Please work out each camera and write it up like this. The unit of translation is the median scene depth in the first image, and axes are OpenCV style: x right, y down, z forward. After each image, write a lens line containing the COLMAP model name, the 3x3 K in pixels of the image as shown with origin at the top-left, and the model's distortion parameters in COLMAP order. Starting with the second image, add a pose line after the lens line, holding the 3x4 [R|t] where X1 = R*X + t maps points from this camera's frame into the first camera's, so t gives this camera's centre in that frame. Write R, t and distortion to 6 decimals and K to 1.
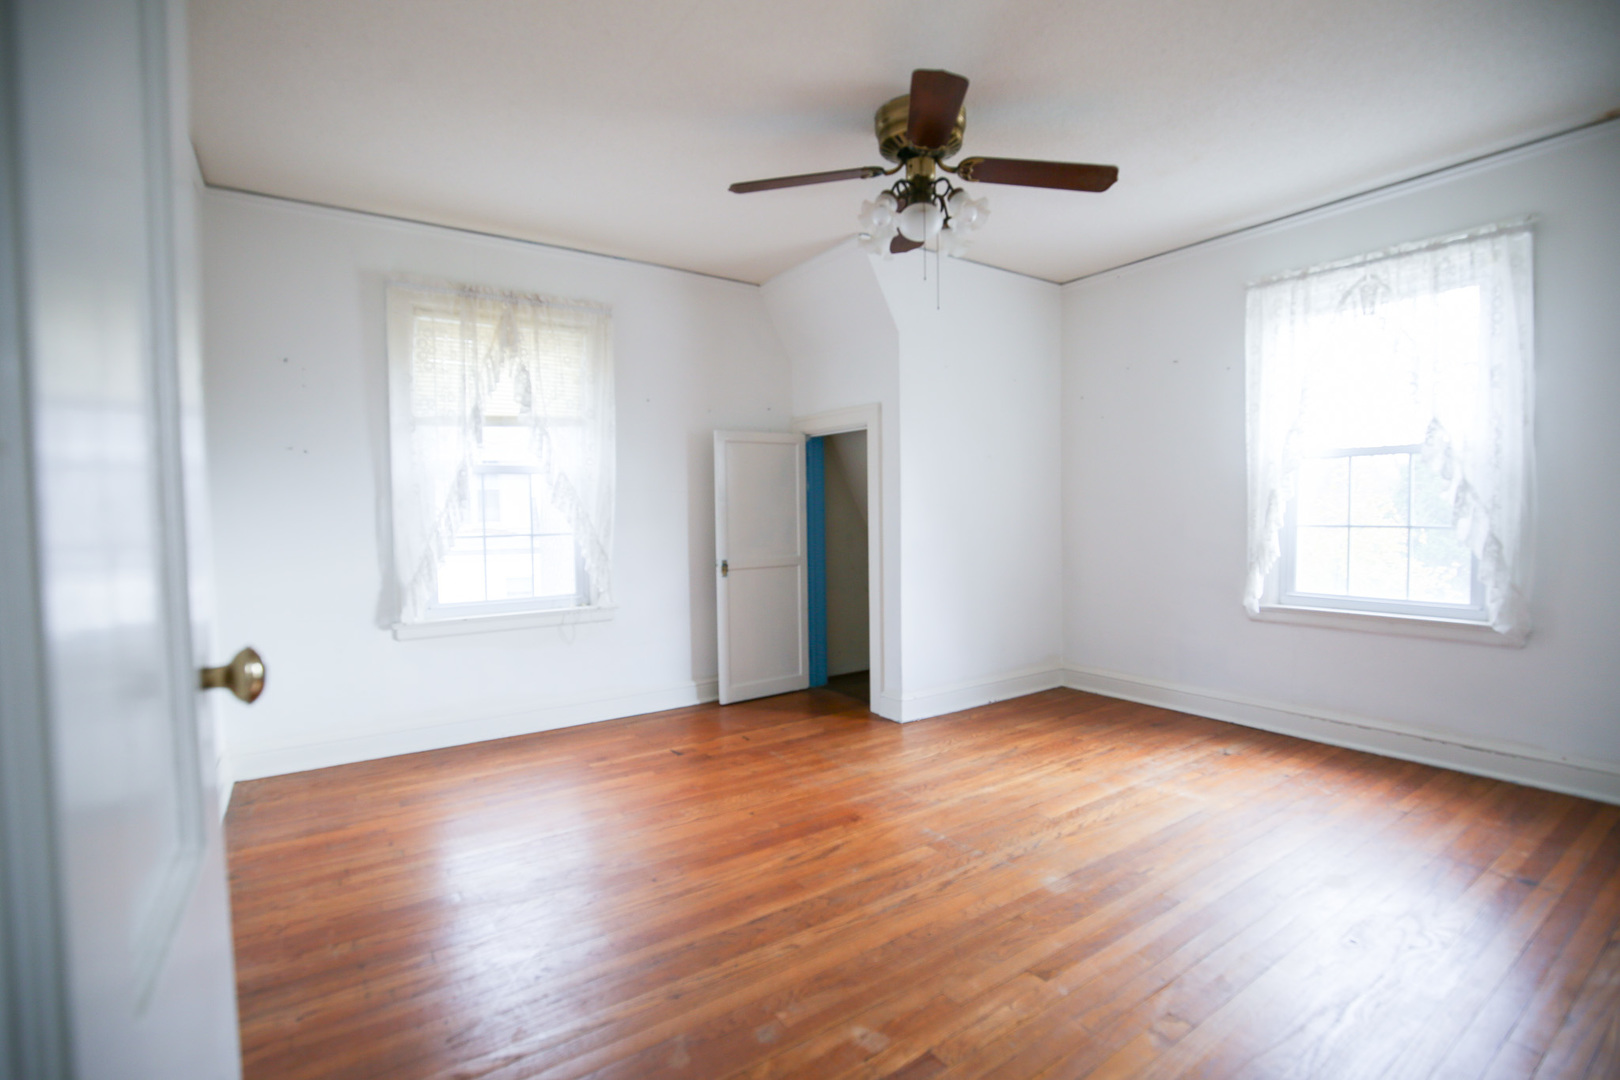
lens RADIAL K [[733.2, 0, 810.0], [0, 733.2, 540.0], [0, 0, 1]] dist [-0.023949, 0.000108]
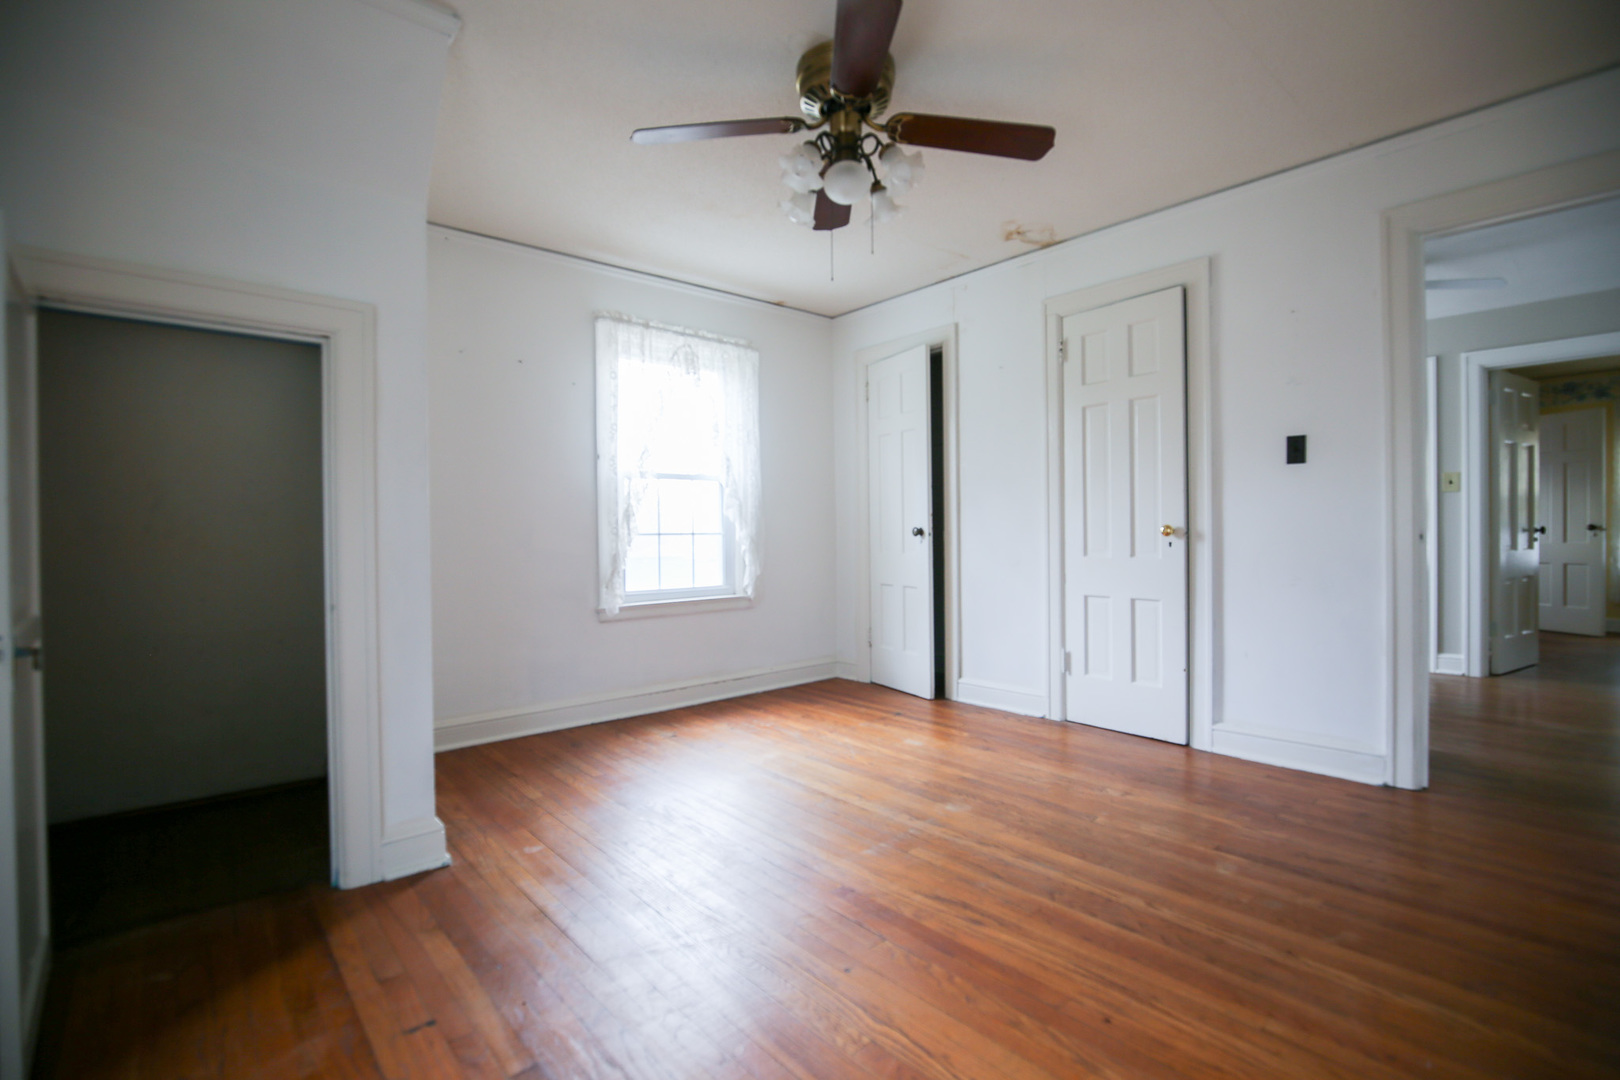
lens RADIAL K [[753.4, 0, 810.0], [0, 753.4, 540.0], [0, 0, 1]] dist [-0.021573, 0.000339]
pose [[-0.106522, -0.003802, 0.994303, -0.672156], [0.047391, 0.998837, 0.008896, -0.008959], [-0.993180, 0.048069, -0.106218, 1.000536]]
